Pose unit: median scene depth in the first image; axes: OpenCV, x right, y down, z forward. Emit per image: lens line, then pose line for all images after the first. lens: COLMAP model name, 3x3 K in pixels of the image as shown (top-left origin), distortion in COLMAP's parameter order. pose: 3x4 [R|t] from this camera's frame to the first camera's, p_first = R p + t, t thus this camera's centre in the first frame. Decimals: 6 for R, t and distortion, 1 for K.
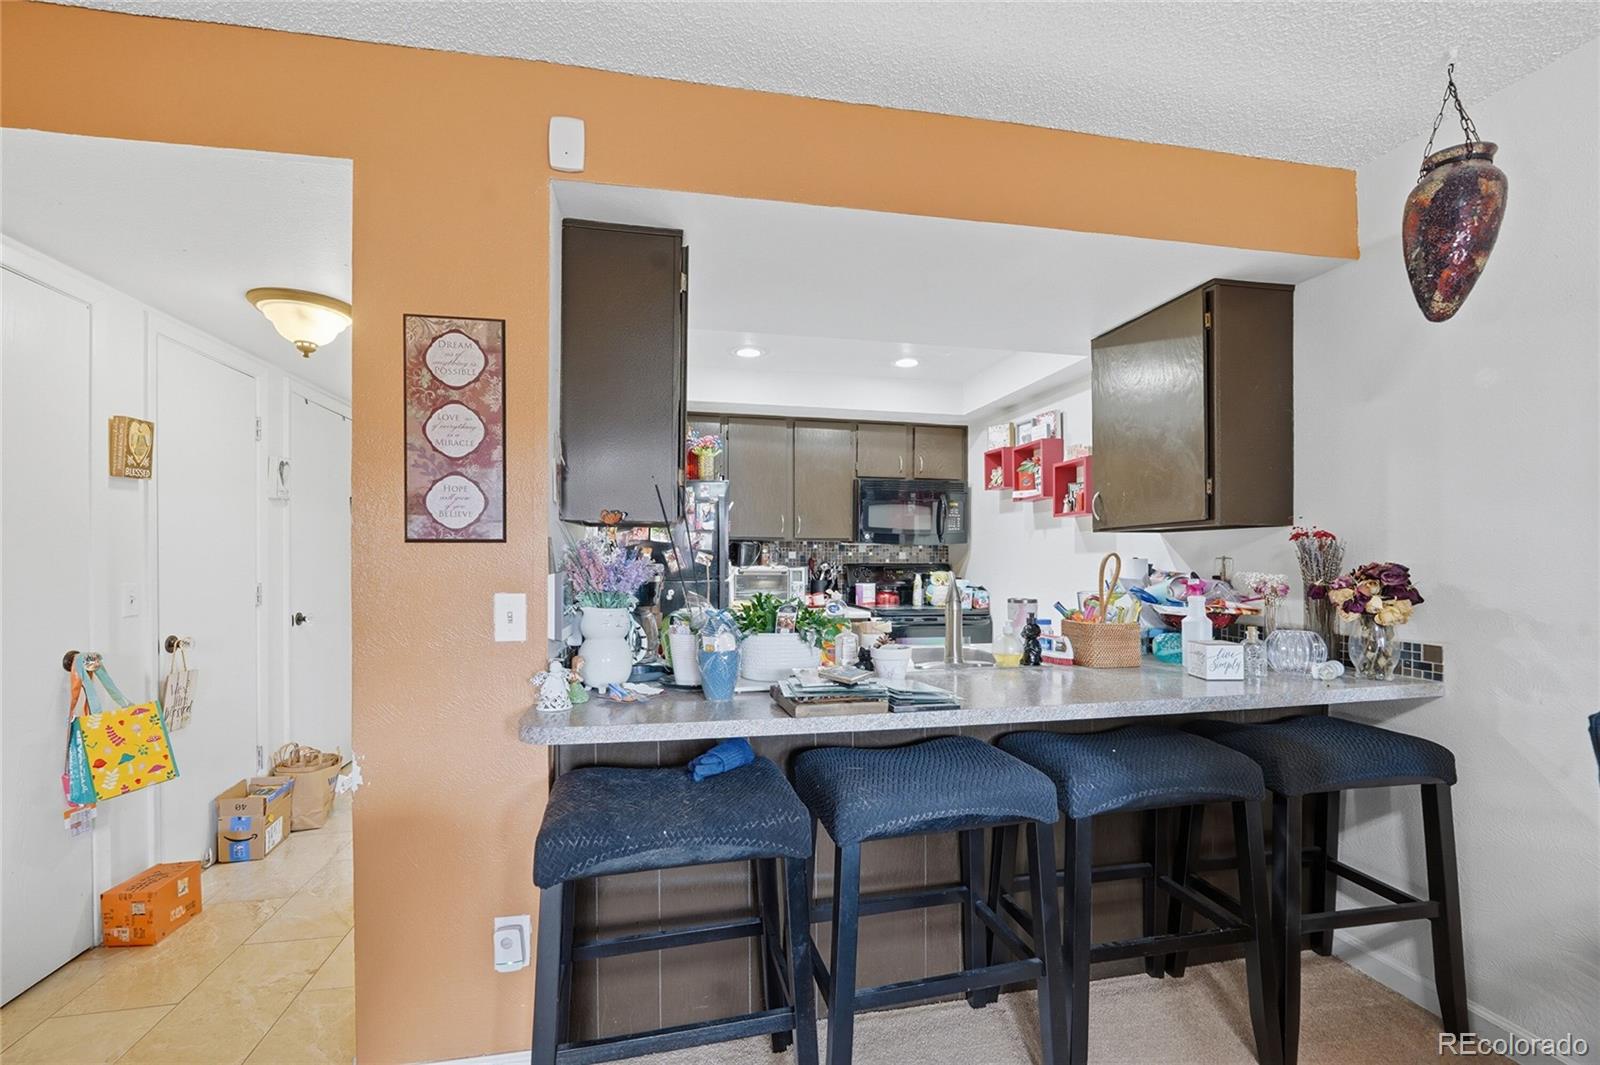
lens RADIAL K [[668.3, 0, 796.0], [0, 668.3, 562.5], [0, 0, 1]] dist [-0.000072, -0.000017]
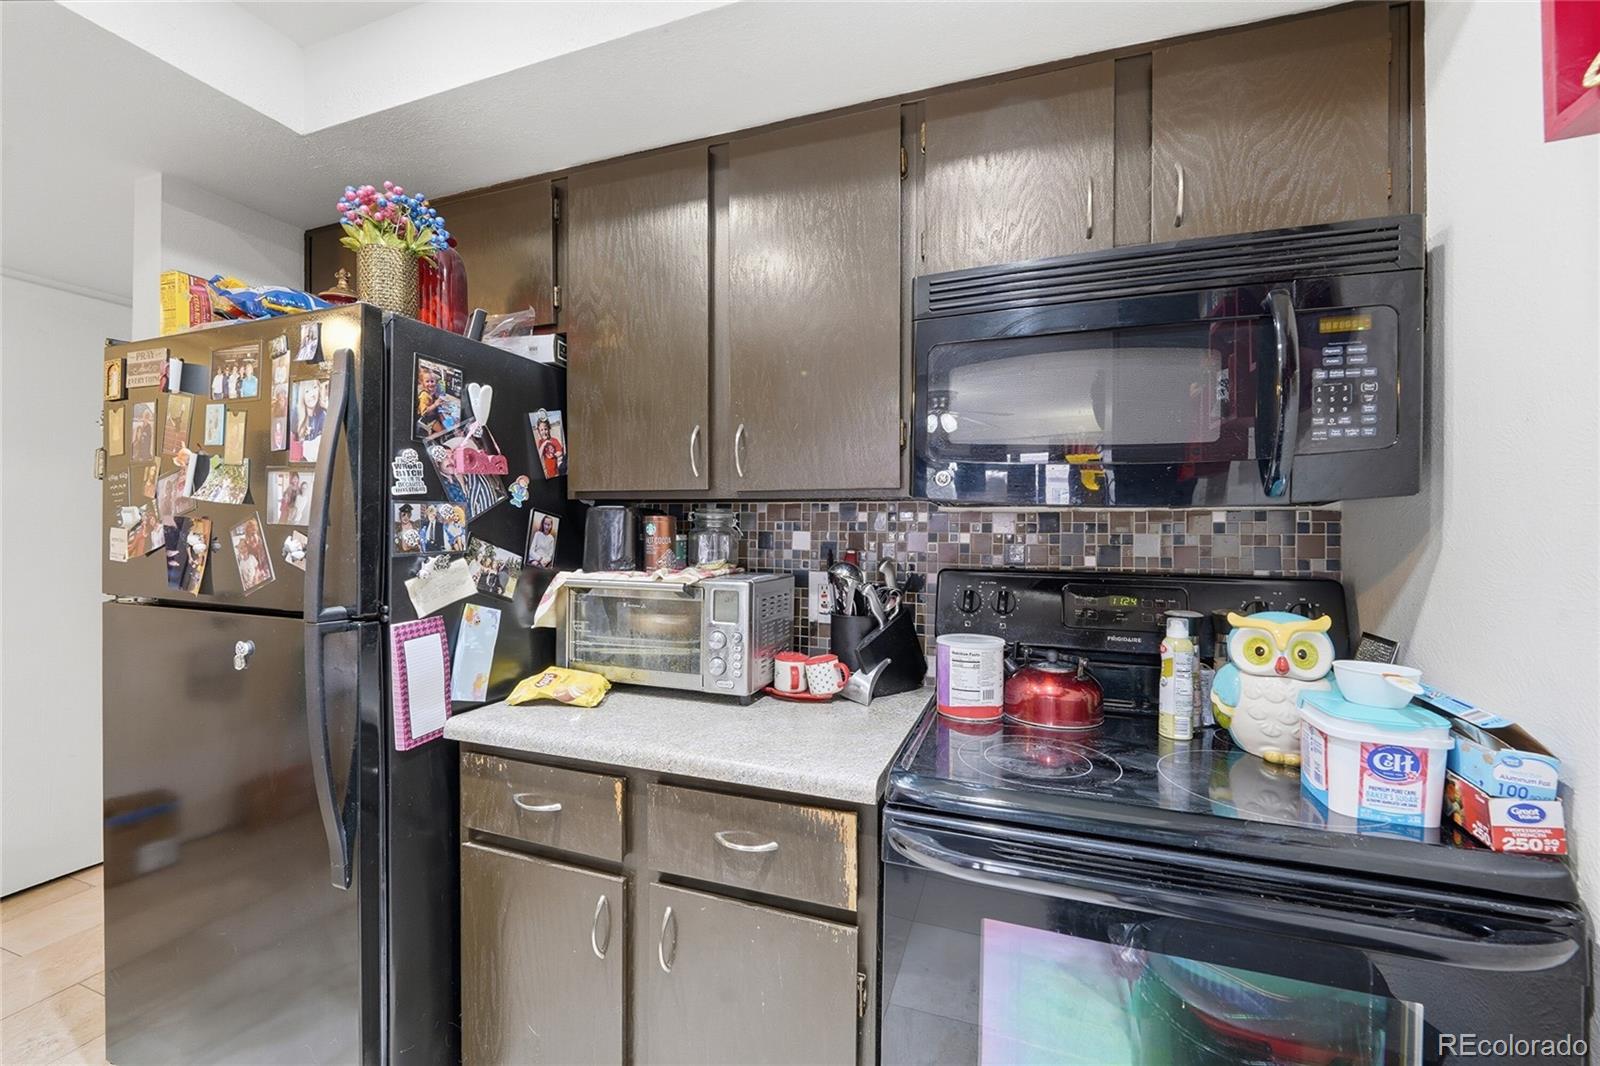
lens RADIAL K [[659.1, 0, 799.7], [0, 659.1, 540.2], [0, 0, 1]] dist [-0.019818, -0.000002]
pose [[0.856537, 0.009556, -0.515997, 0.230318], [-0.010879, 0.999941, 0.000460, -0.014396], [0.515971, 0.005219, 0.856590, 0.860611]]
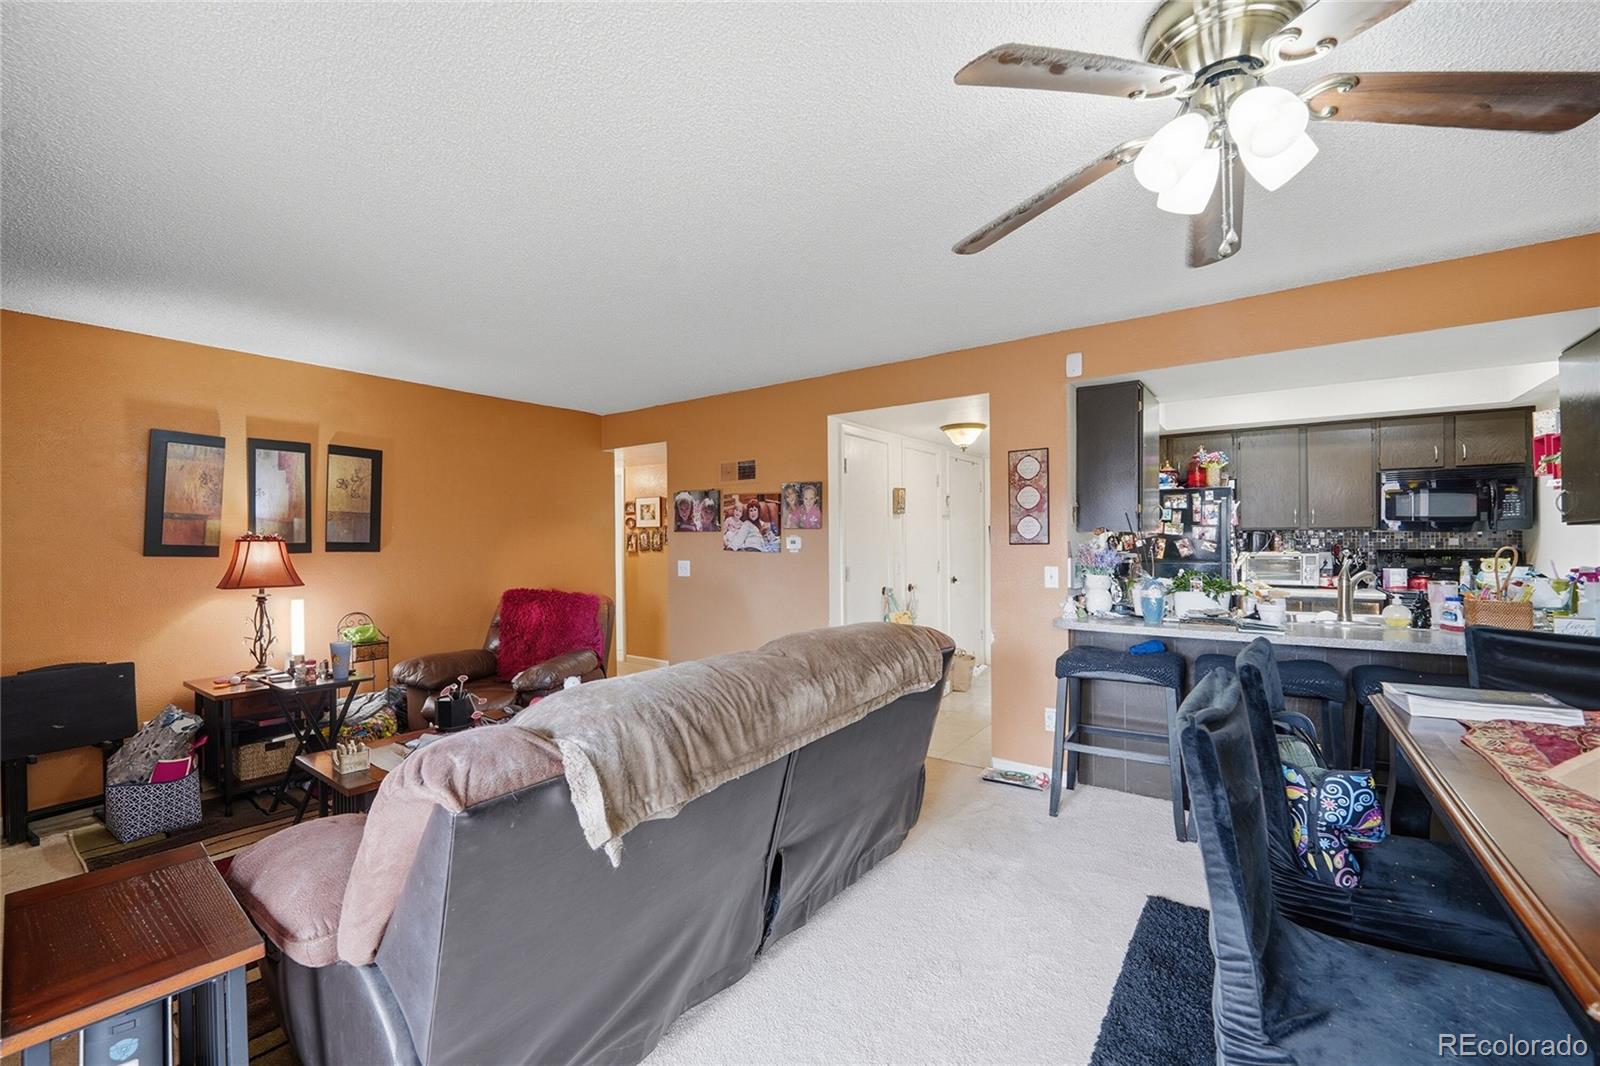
lens RADIAL K [[659.1, 0, 799.7], [0, 659.1, 540.2], [0, 0, 1]] dist [-0.019818, -0.000002]
pose [[0.678295, -0.007064, -0.734756, 0.266183], [0.004349, 0.999975, -0.005598, -0.014581], [0.734777, 0.000602, 0.678309, -0.481160]]
